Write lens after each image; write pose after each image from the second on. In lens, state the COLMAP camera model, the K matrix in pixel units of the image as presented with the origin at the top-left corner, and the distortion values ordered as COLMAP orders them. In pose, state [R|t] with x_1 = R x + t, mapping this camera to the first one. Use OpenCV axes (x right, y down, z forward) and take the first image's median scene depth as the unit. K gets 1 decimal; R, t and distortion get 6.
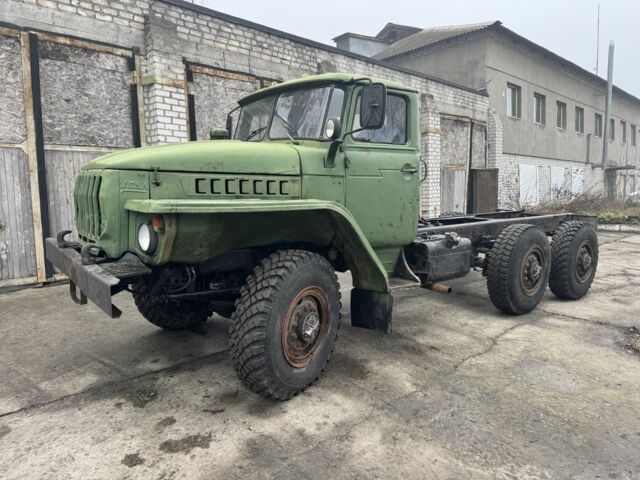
lens RADIAL K [[431.0, 0, 320.0], [0, 431.0, 240.0], [0, 0, 1]] dist [0.003464, -0.025135]
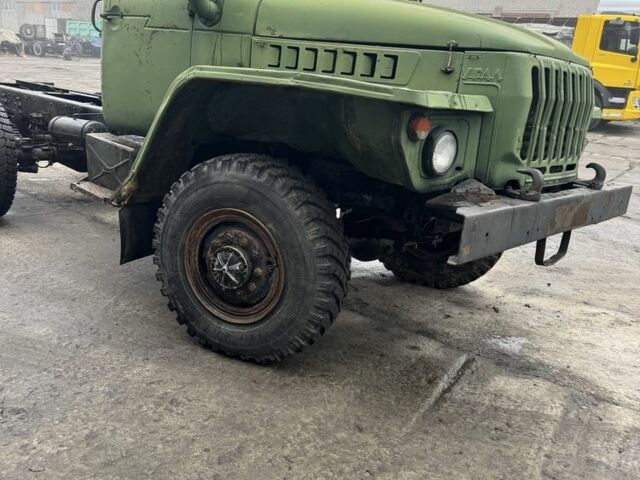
lens RADIAL K [[582.3, 0, 320.0], [0, 582.3, 240.0], [0, 0, 1]] dist [0.117919, -0.260892]
pose [[-0.133807, -0.277116, 0.951474, -1.296576], [0.035007, 0.958187, 0.283994, -0.153435], [-0.990389, 0.071309, -0.118511, 1.367583]]
